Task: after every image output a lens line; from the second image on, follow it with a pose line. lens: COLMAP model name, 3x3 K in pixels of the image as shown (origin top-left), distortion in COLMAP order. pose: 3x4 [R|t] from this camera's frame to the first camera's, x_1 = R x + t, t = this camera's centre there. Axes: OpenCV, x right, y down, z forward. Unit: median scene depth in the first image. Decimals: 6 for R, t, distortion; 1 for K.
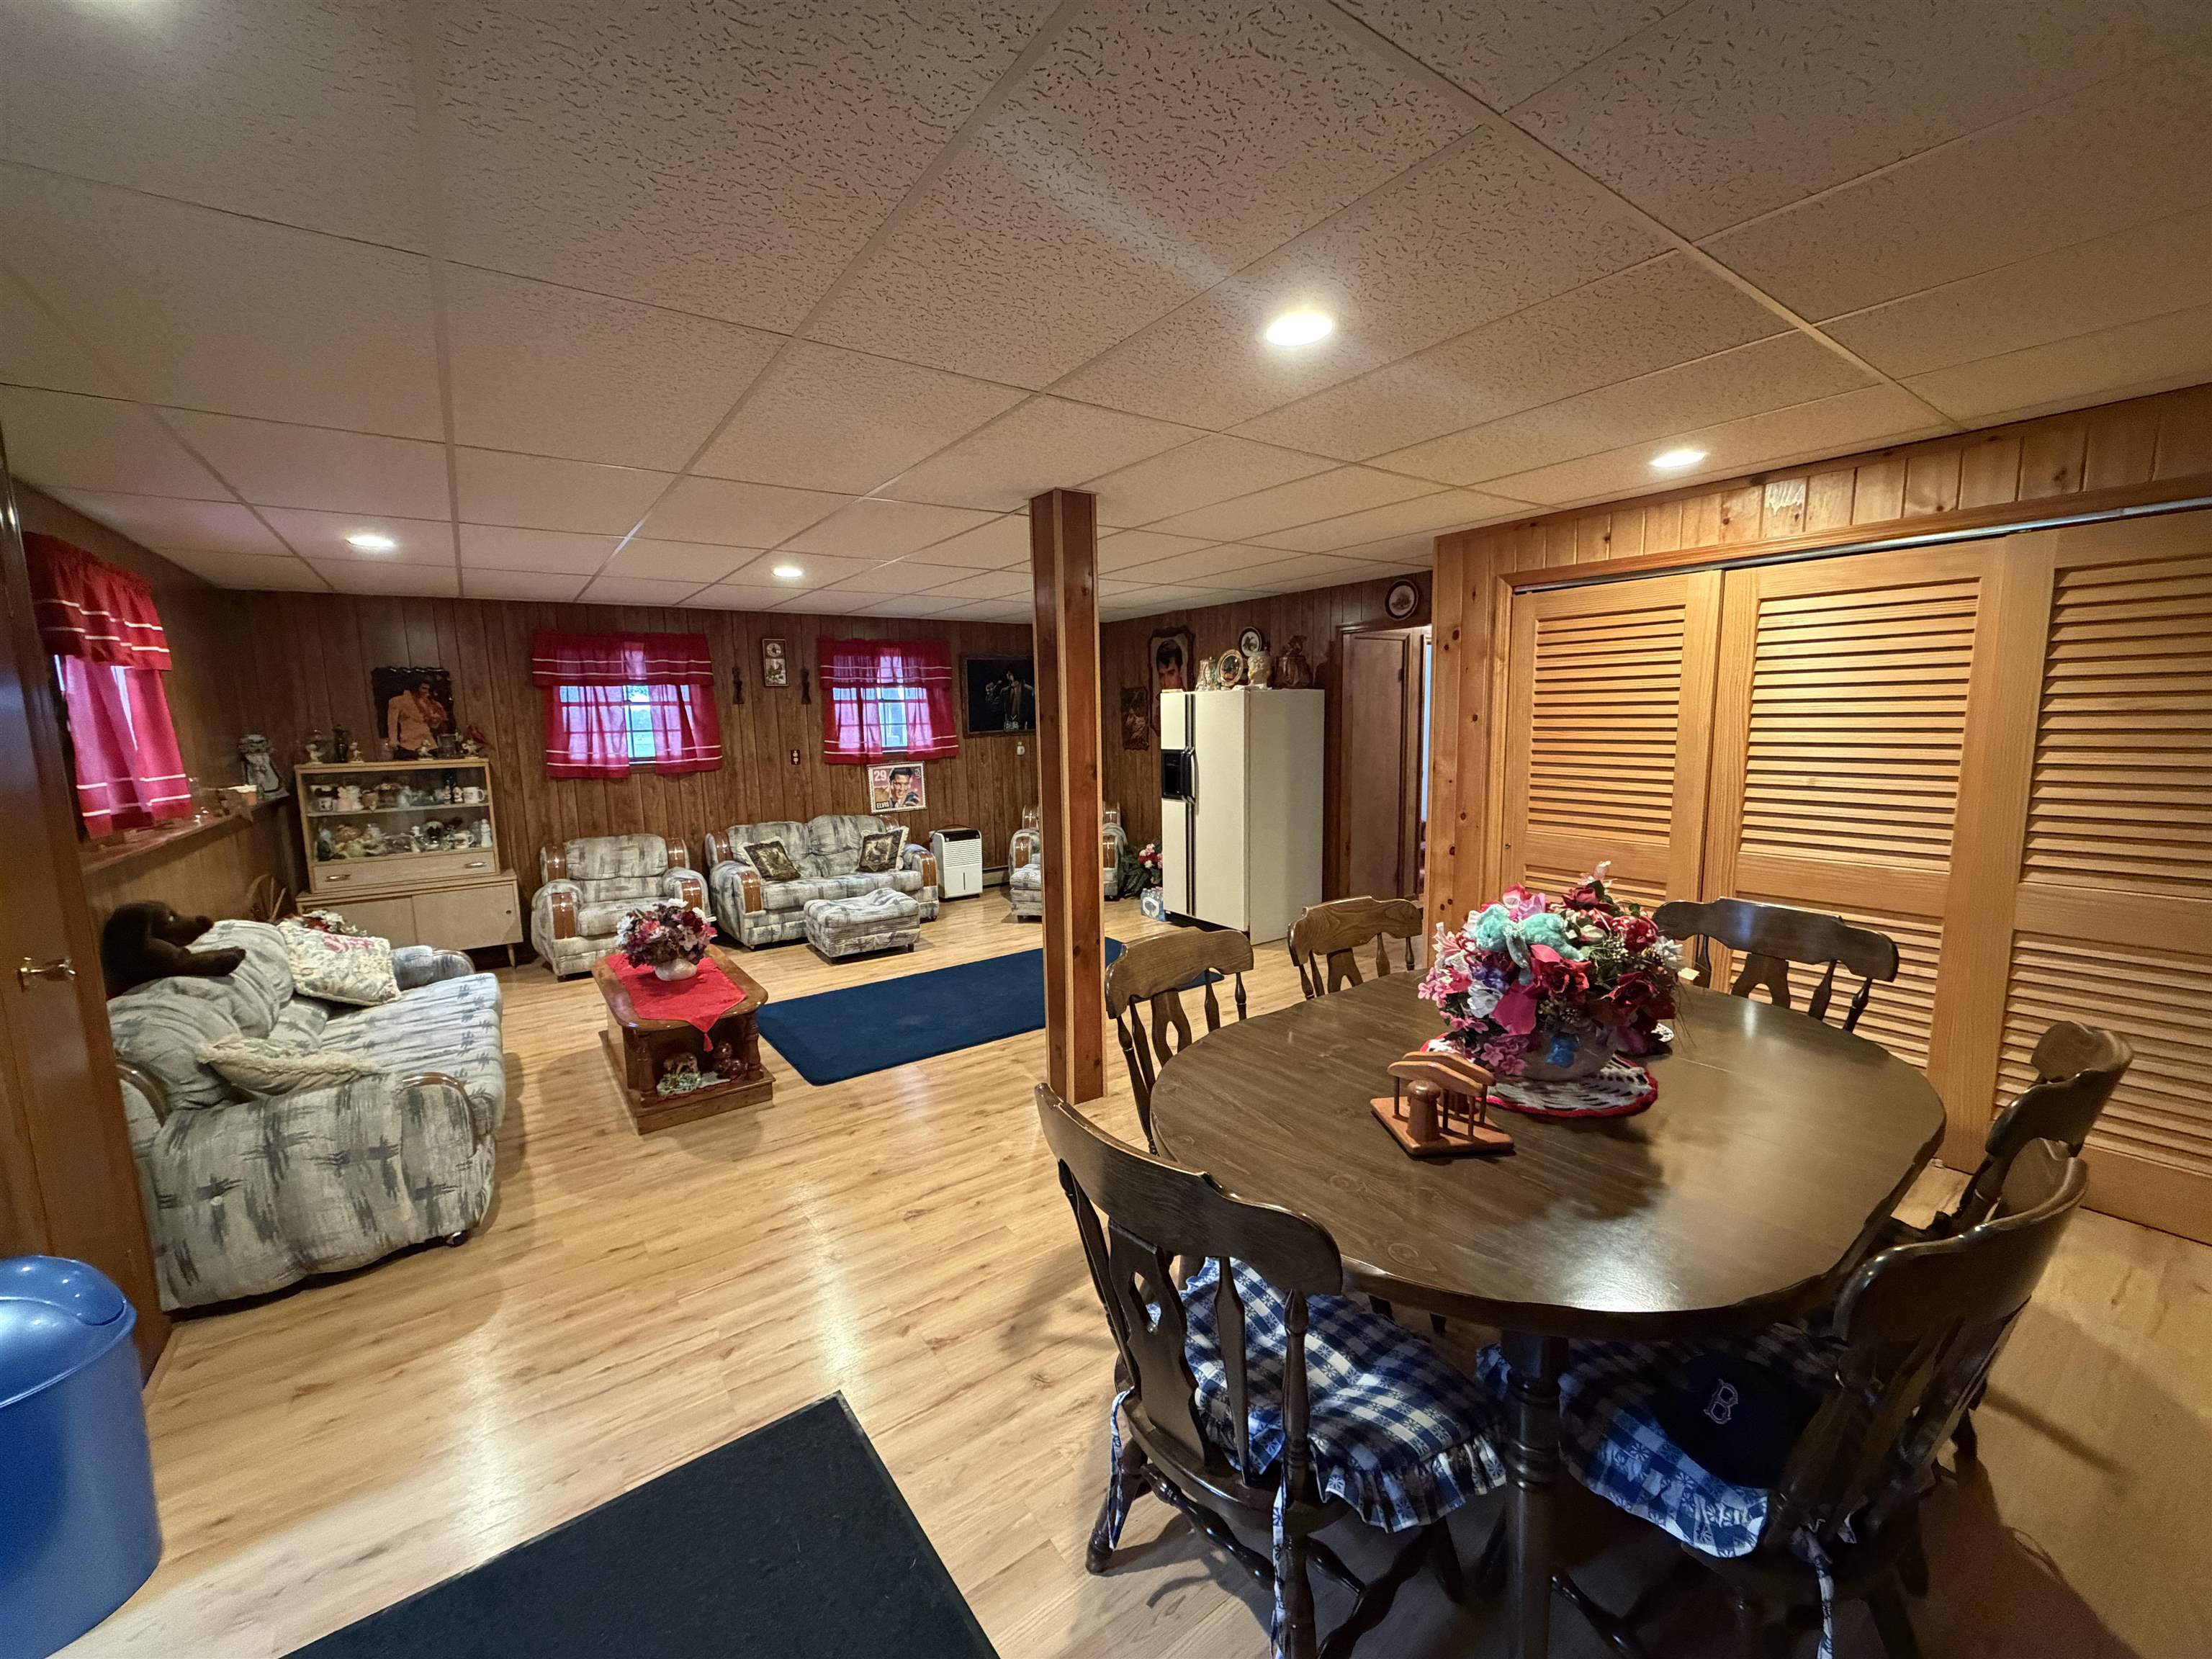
lens RADIAL K [[874.8, 0, 1105.8], [0, 874.8, 831.8], [0, 0, 1]] dist [-0.000098, -0.000484]
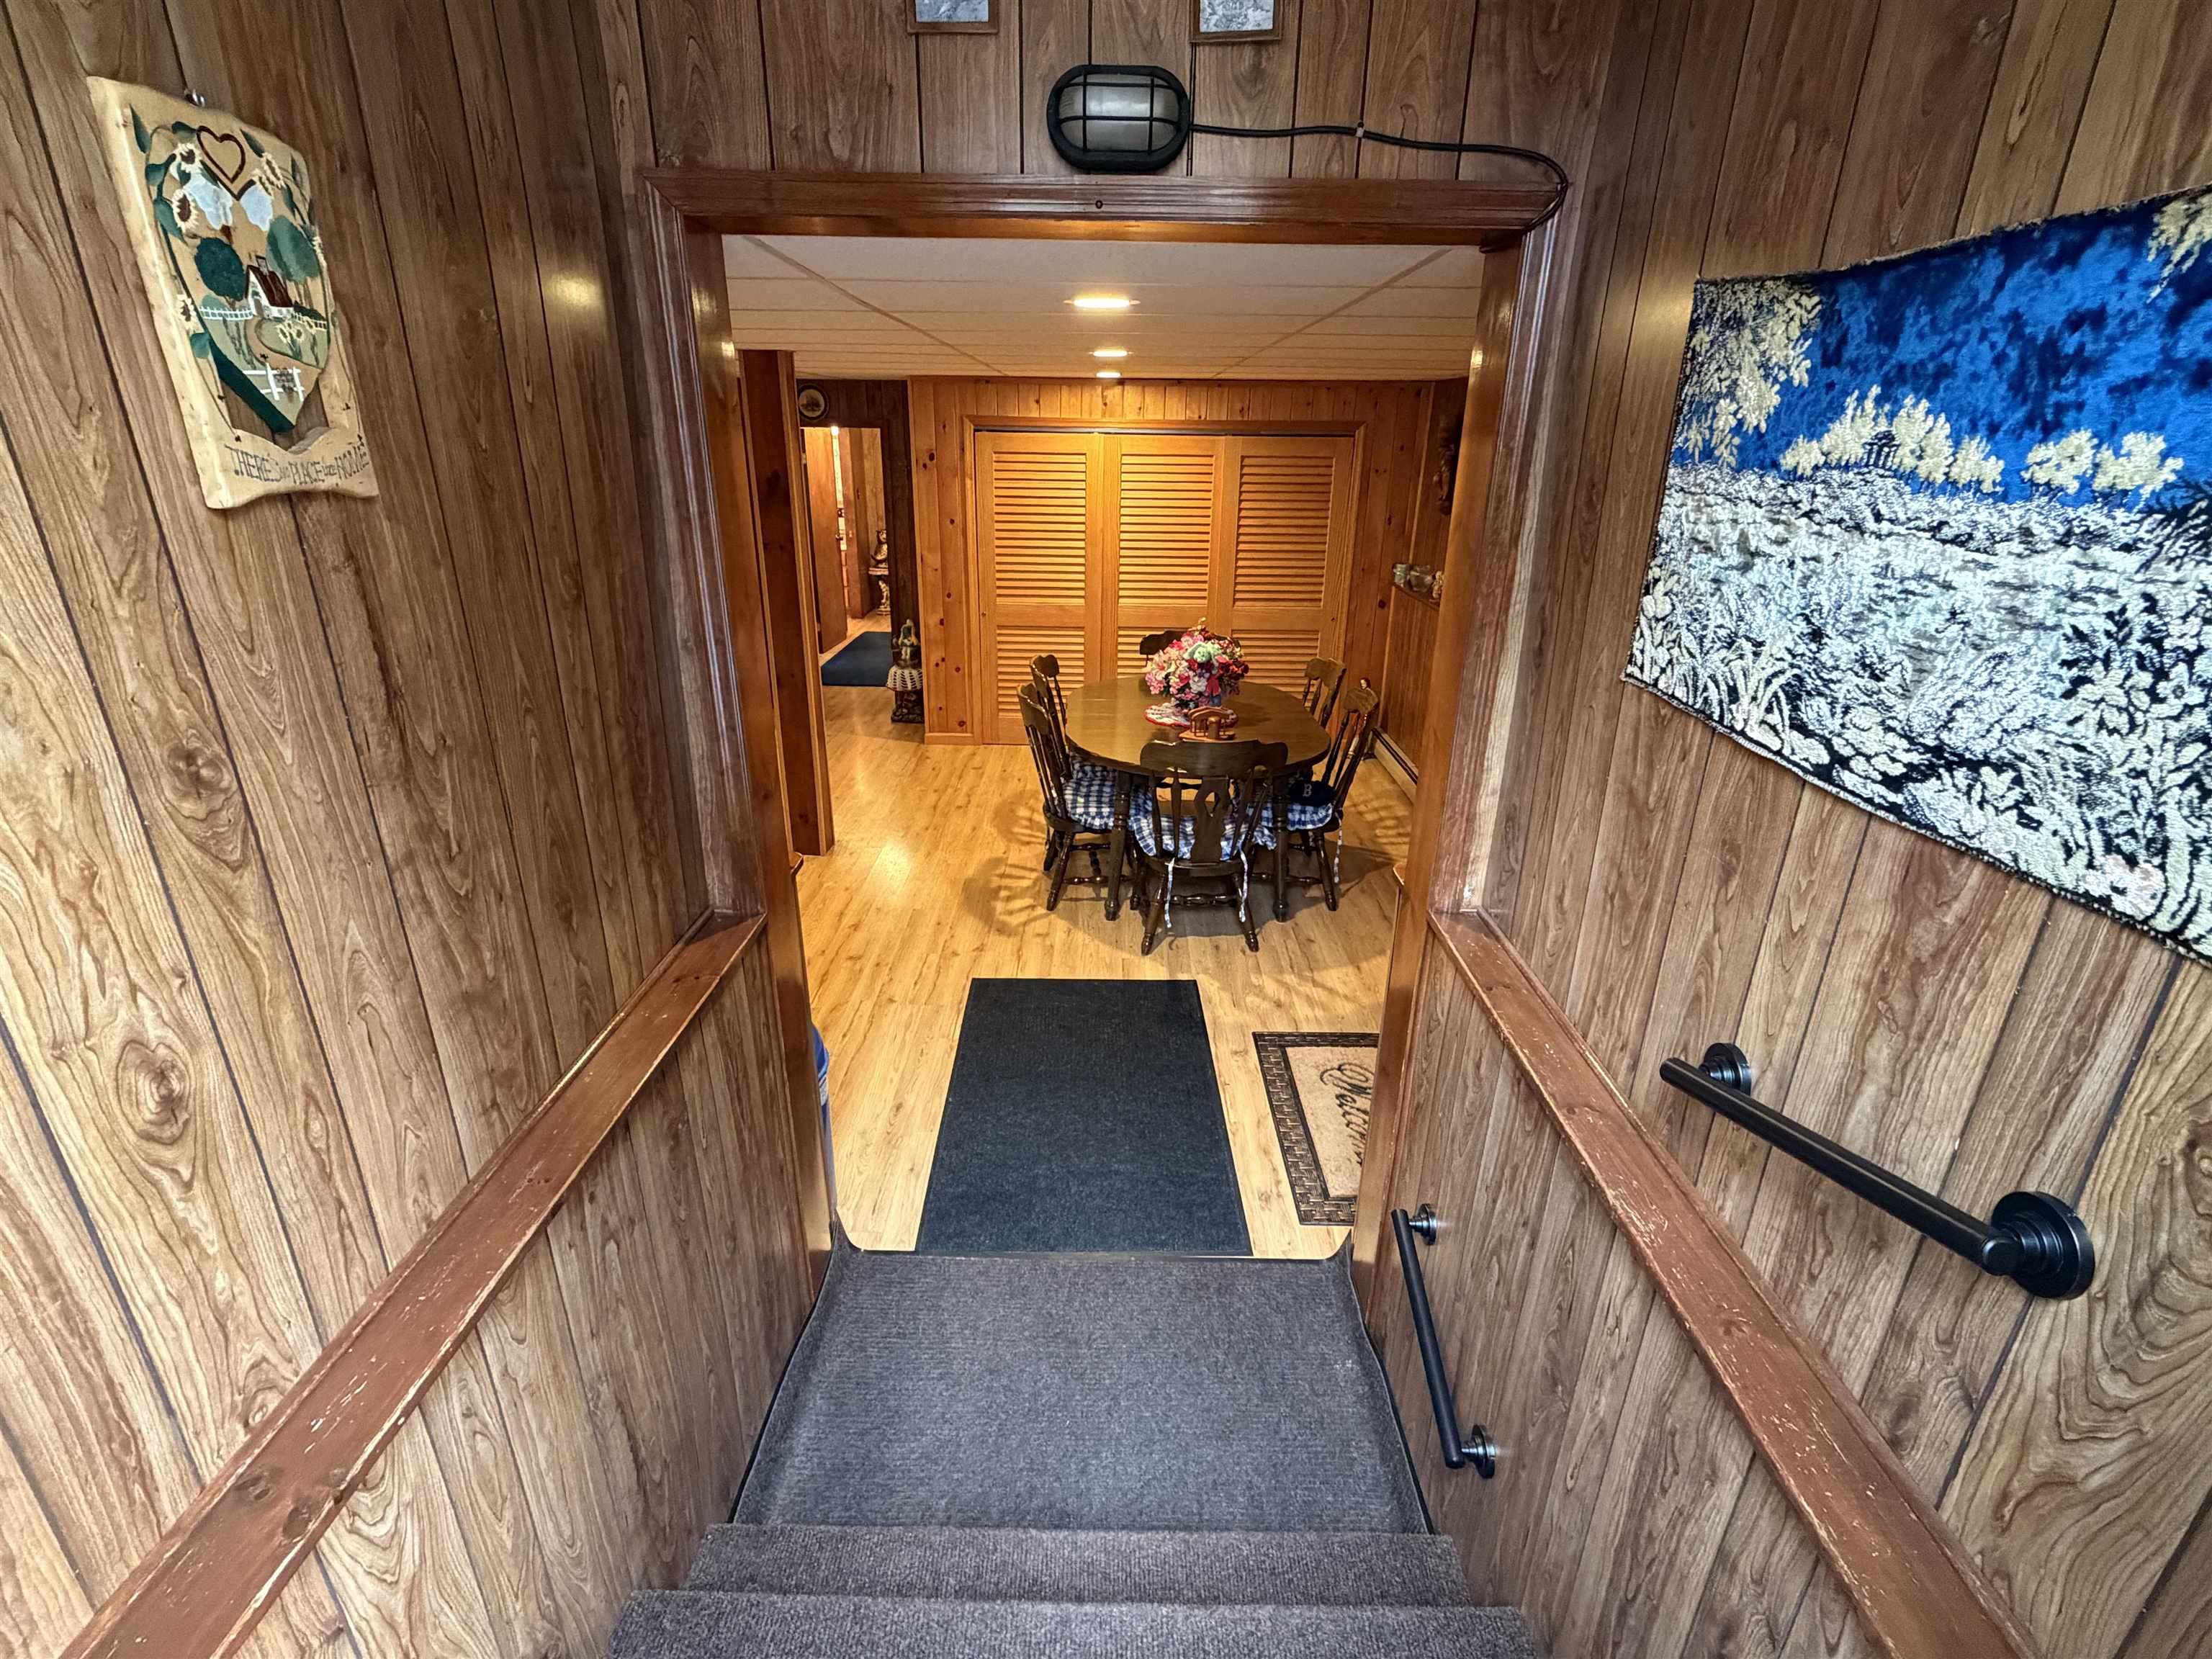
lens RADIAL K [[1027.7, 0, 1104.8], [0, 1027.7, 830.1], [0, 0, 1]] dist [-0.000122, 0.000009]
pose [[0.589183, -0.265043, 0.763292, -1.016830], [0.083940, 0.959636, 0.268428, -0.101007], [-0.803627, -0.094082, 0.587649, -0.232924]]
